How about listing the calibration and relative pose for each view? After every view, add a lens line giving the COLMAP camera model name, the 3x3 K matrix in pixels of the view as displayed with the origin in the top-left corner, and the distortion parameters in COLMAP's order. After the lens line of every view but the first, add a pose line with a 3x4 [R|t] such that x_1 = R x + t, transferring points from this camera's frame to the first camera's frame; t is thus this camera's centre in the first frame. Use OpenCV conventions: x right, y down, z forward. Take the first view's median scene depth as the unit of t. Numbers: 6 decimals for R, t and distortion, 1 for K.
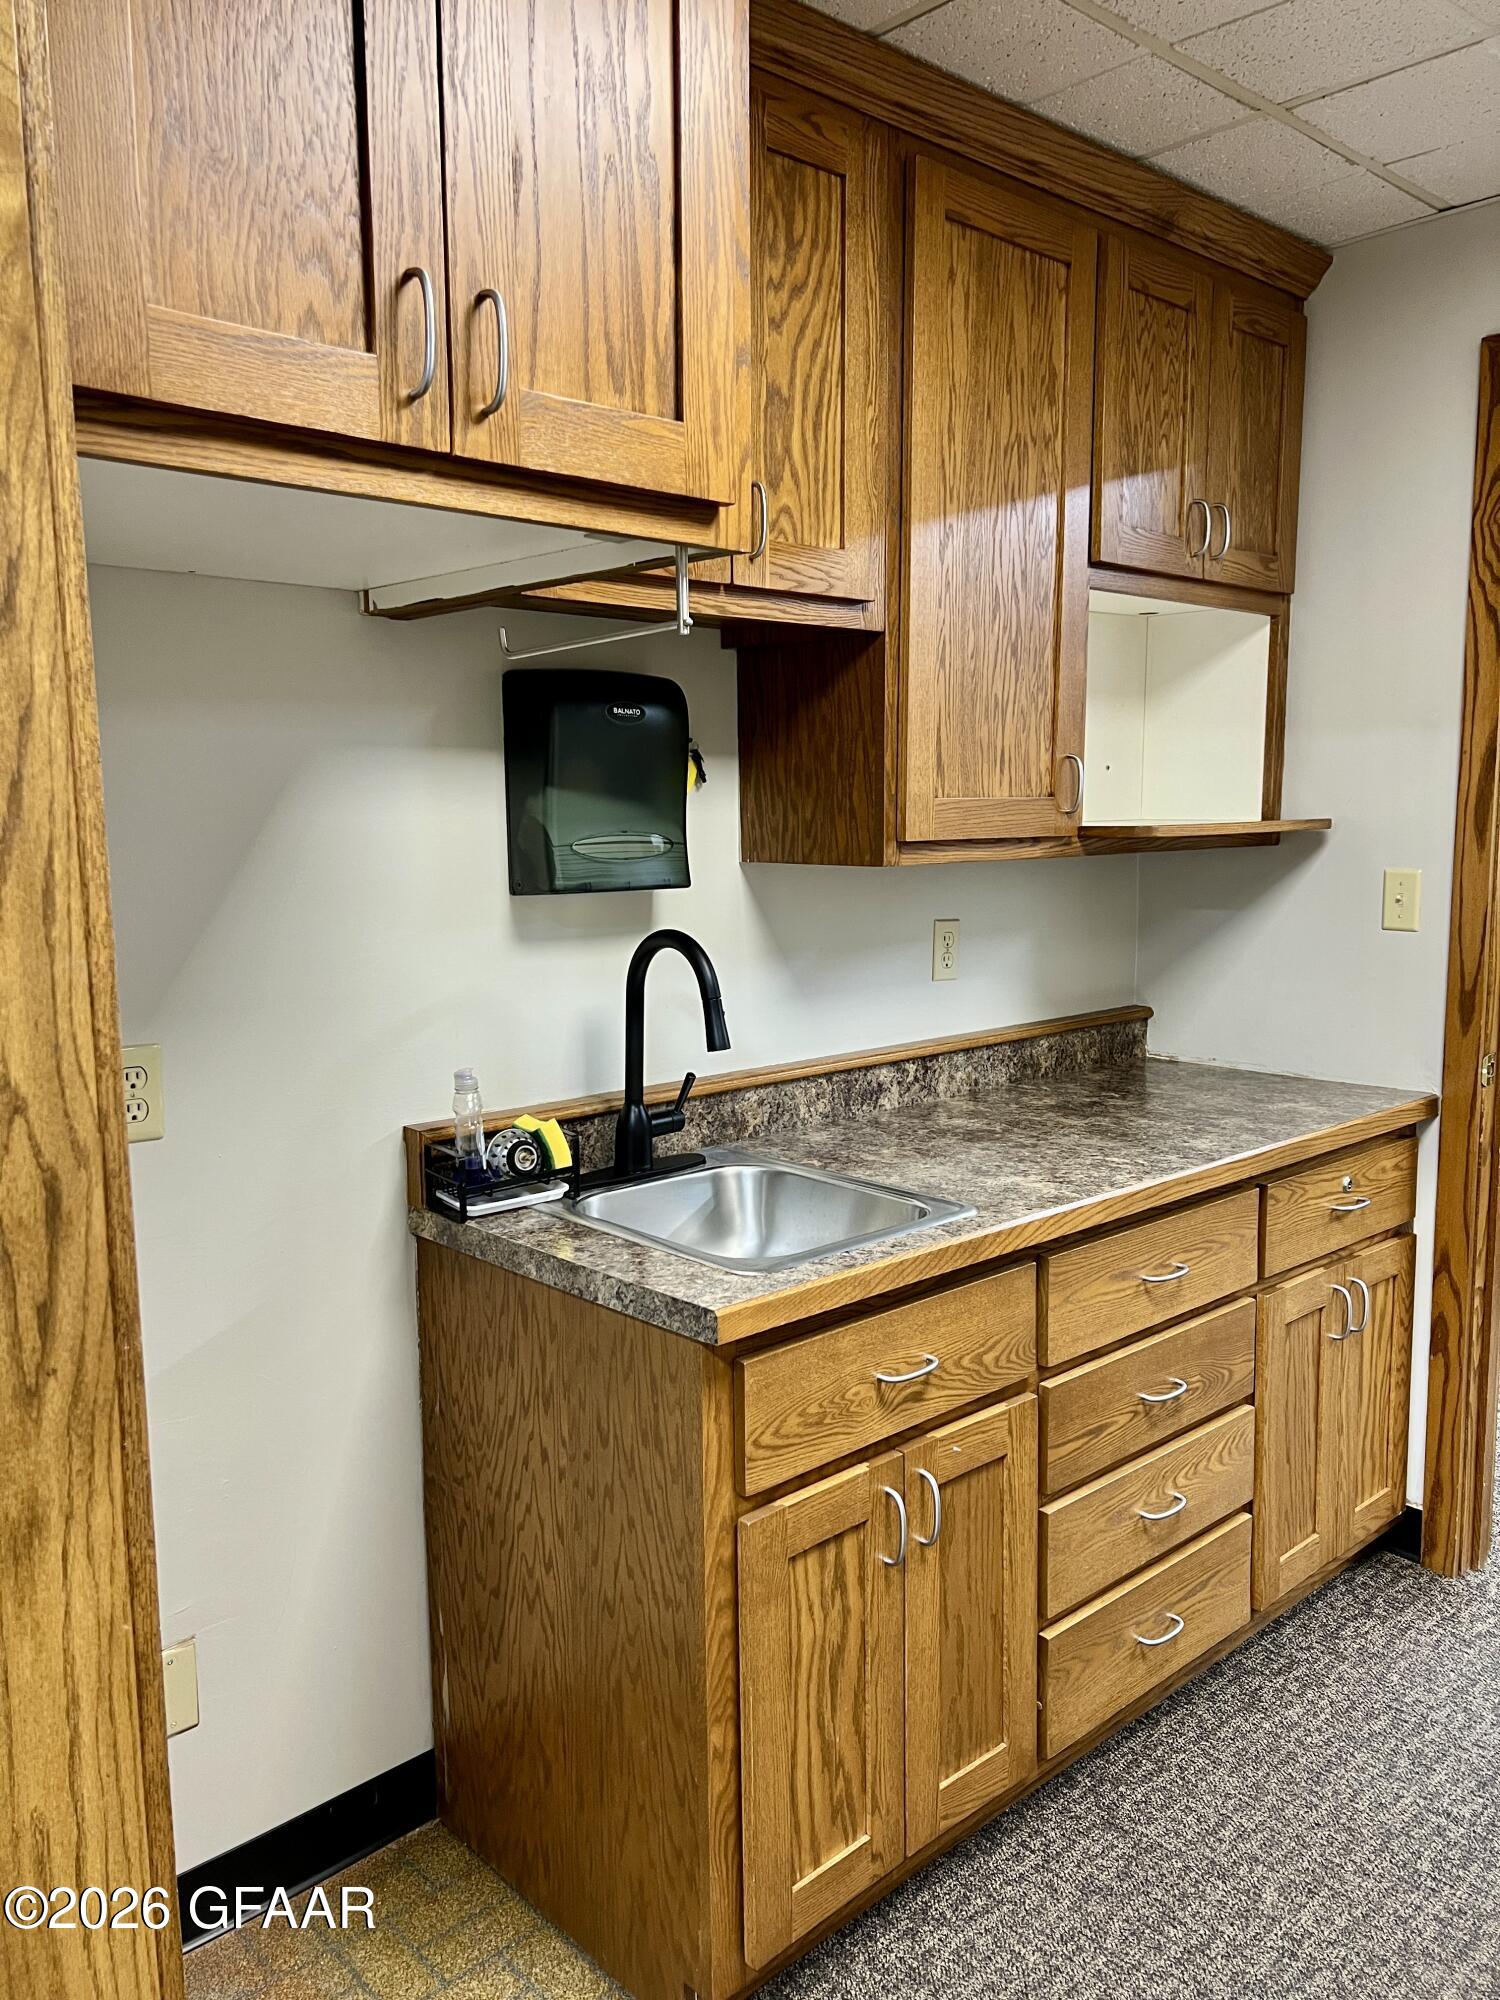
lens RADIAL K [[1505.5, 0, 749.4], [0, 1505.5, 991.4], [0, 0, 1]] dist [0.051346, -0.000909]
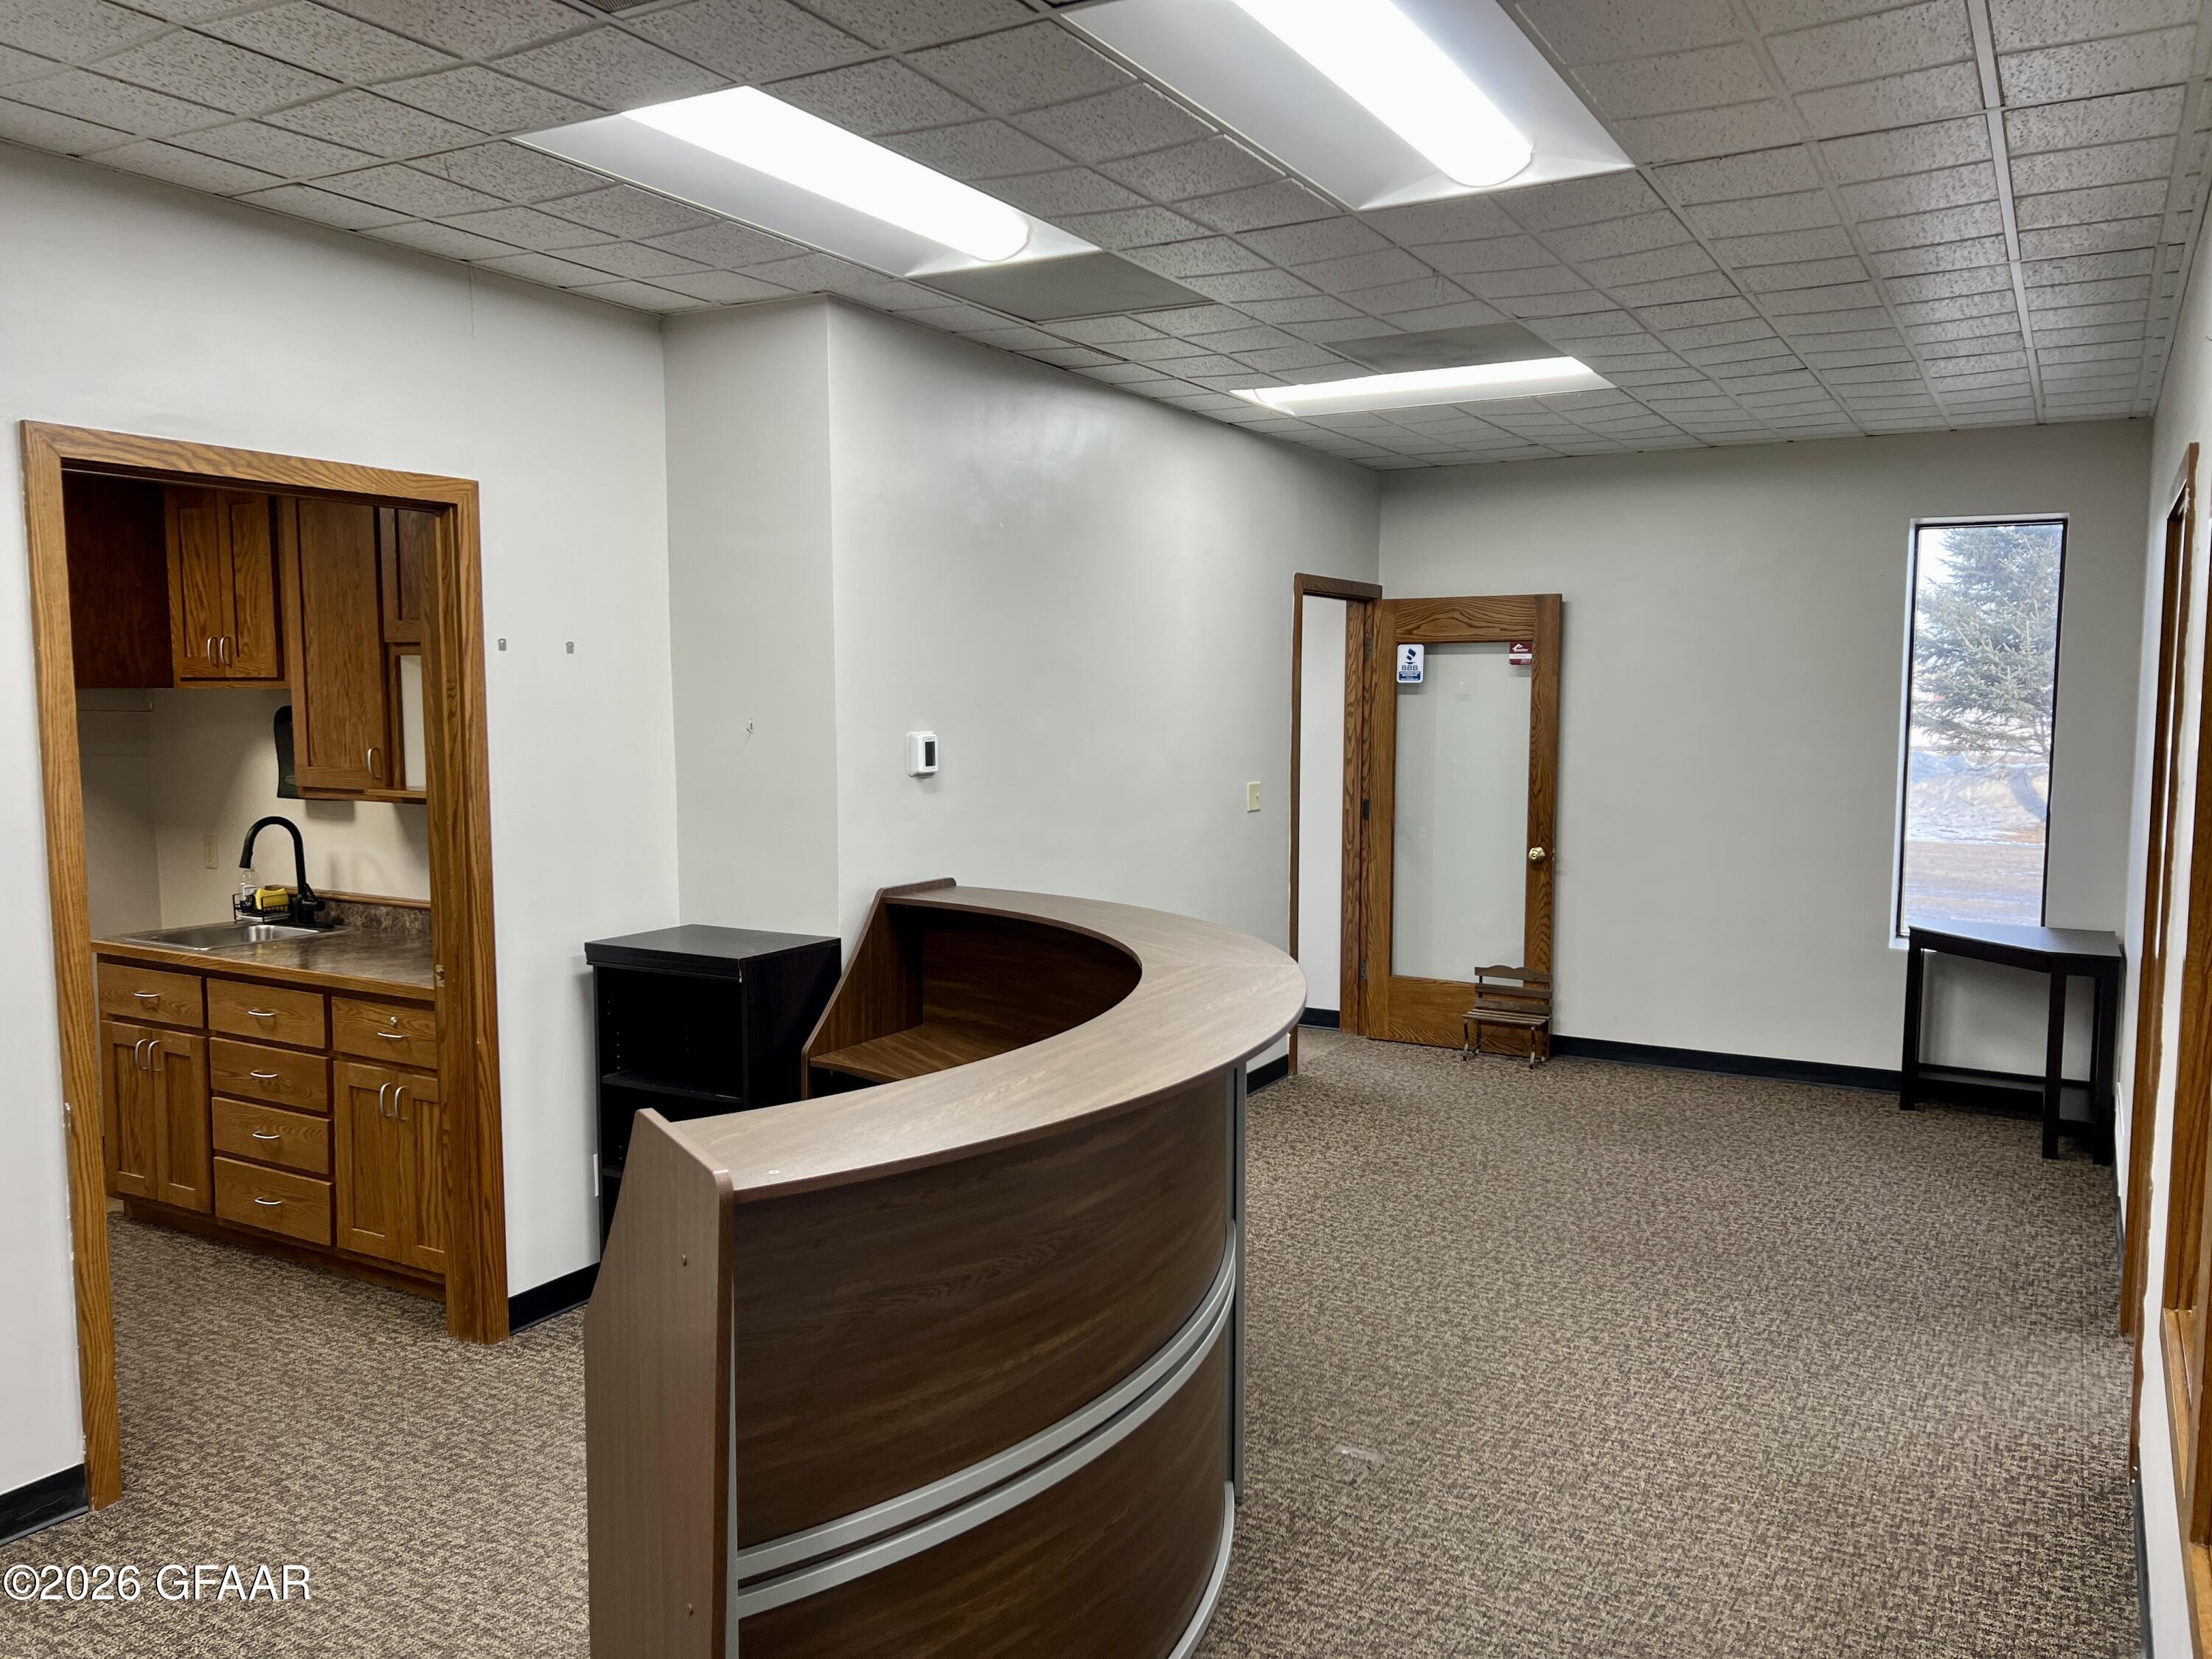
lens RADIAL K [[1665.1, 0, 1101.5], [0, 1665.1, 831.9], [0, 0, 1]] dist [0.051346, -0.000909]
pose [[0.299052, 0.091752, -0.949816, 2.743508], [-0.120927, 0.990986, 0.057654, -0.315948], [0.946544, 0.097617, 0.307451, 1.374854]]
